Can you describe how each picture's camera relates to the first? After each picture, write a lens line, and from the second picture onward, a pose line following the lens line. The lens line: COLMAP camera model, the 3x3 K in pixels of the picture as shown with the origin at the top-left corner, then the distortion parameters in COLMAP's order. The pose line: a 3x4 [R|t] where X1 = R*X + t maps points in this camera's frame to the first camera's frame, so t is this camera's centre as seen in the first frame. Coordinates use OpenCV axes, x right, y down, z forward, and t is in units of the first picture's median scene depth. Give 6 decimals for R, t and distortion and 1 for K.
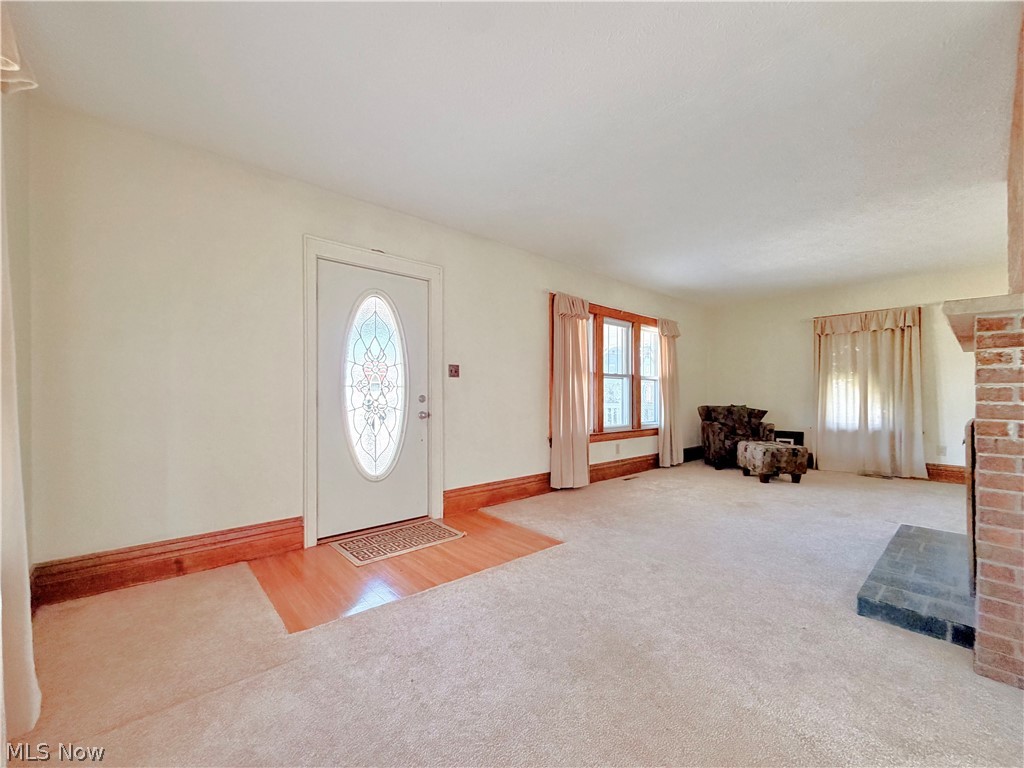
lens RADIAL K [[405.2, 0, 512.0], [0, 405.2, 384.0], [0, 0, 1]] dist [-0.001664, 0.000227]
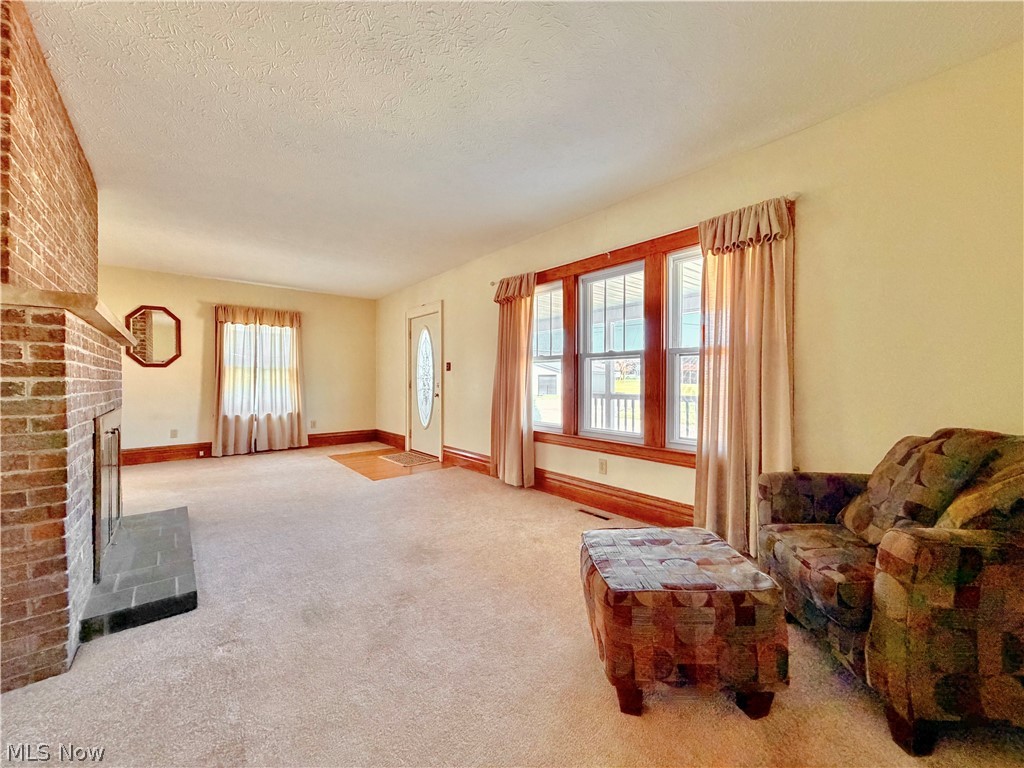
lens RADIAL K [[405.2, 0, 512.0], [0, 405.2, 384.0], [0, 0, 1]] dist [-0.001664, 0.000227]
pose [[-0.008142, 0.009656, -0.999920, 0.922356], [0.025929, 0.999619, 0.009442, 0.016227], [0.999631, -0.025850, -0.008389, 0.859829]]
